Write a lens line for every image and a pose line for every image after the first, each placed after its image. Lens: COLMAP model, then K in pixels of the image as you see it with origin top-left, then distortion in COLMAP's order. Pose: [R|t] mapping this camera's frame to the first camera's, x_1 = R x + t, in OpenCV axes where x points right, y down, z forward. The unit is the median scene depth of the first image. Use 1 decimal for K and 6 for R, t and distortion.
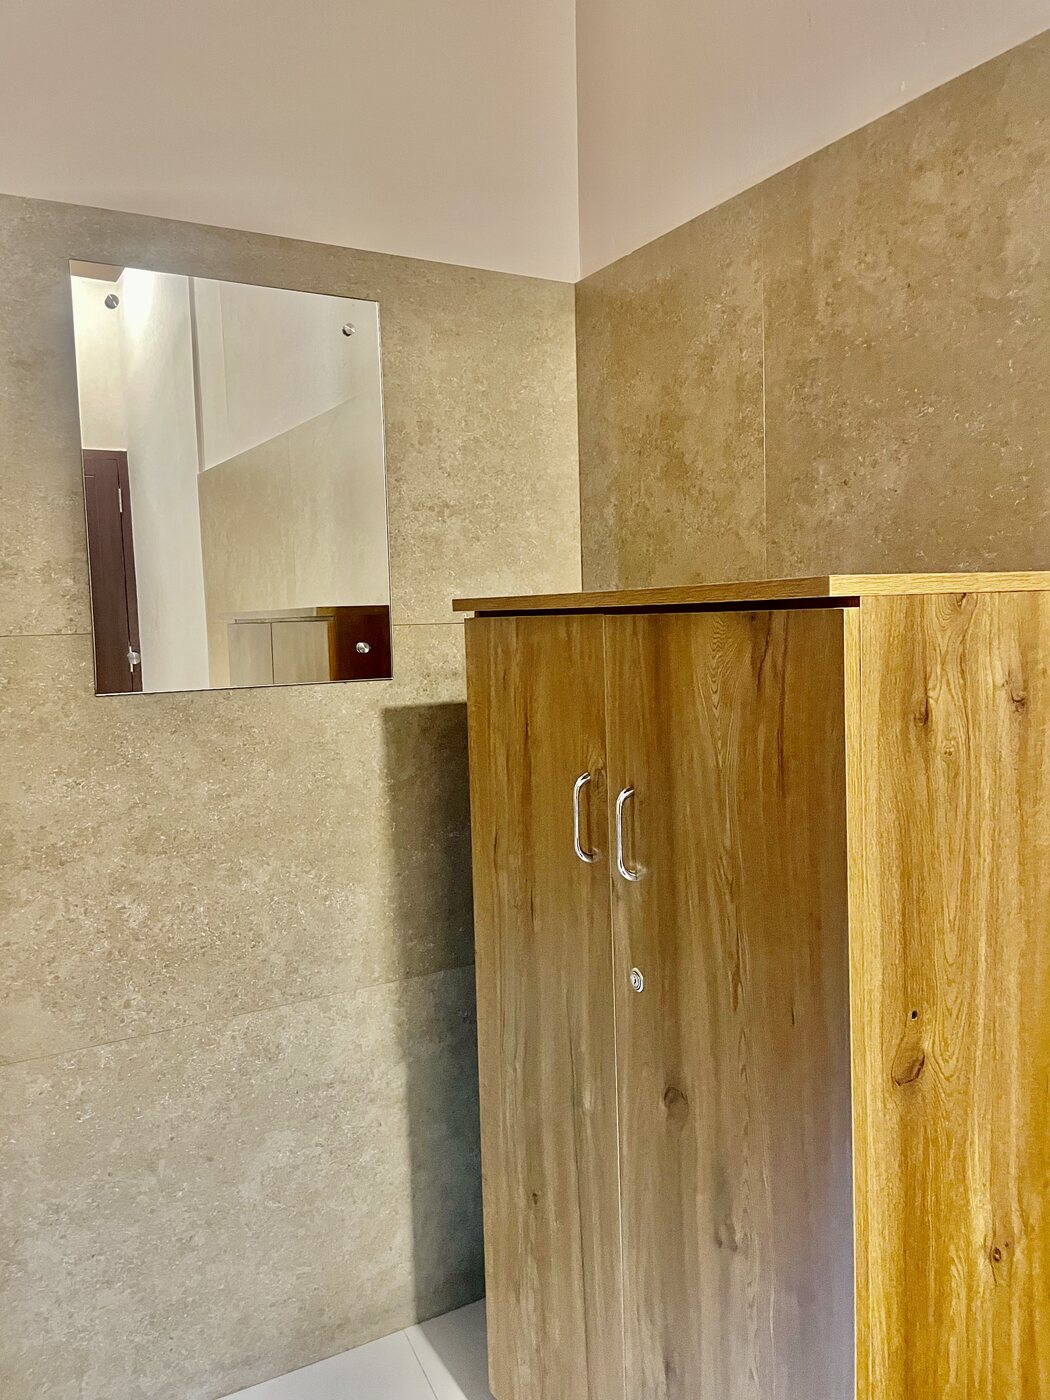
lens RADIAL K [[1058.1, 0, 532.3], [0, 1058.1, 697.3], [0, 0, 1]] dist [0.079083, -0.116832]
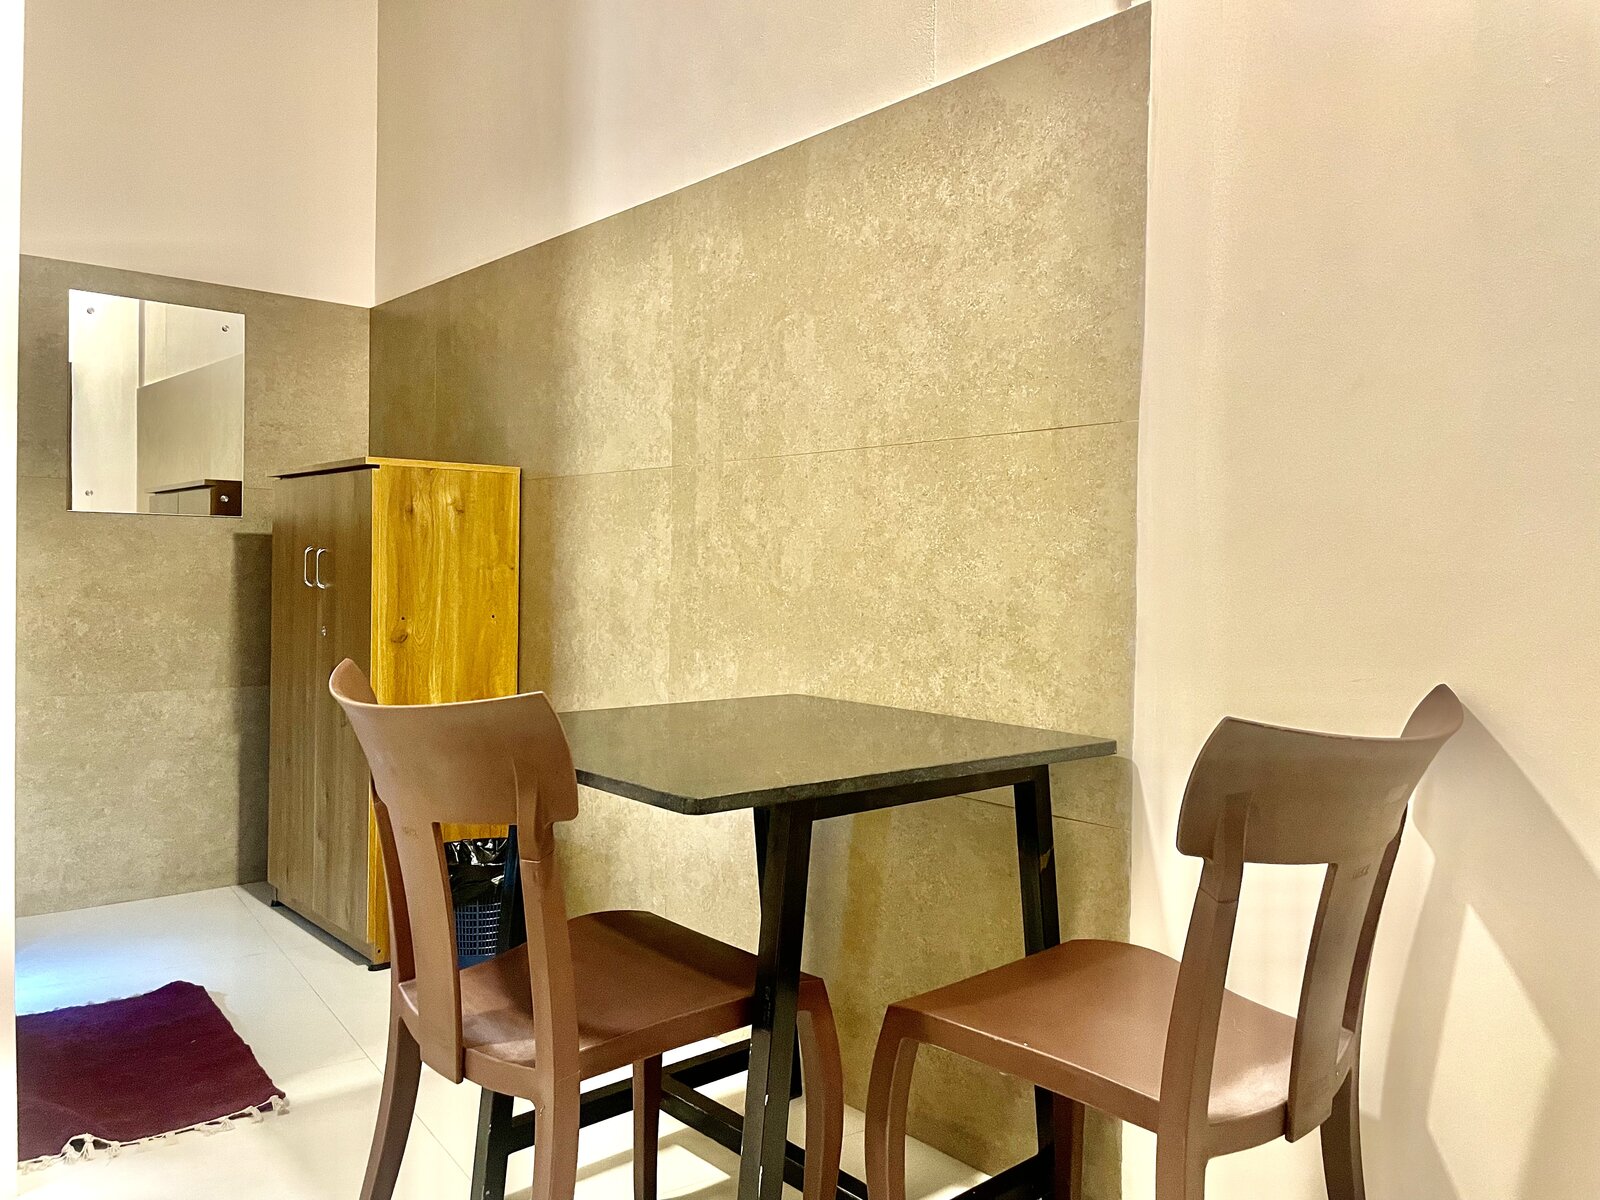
lens RADIAL K [[1209.3, 0, 798.2], [0, 1209.3, 586.1], [0, 0, 1]] dist [0.079083, -0.116832]
pose [[0.980196, 0.040635, 0.193815, 0.440832], [-0.028395, 0.997447, -0.065519, 0.231208], [-0.195982, 0.058718, 0.978848, -1.351677]]
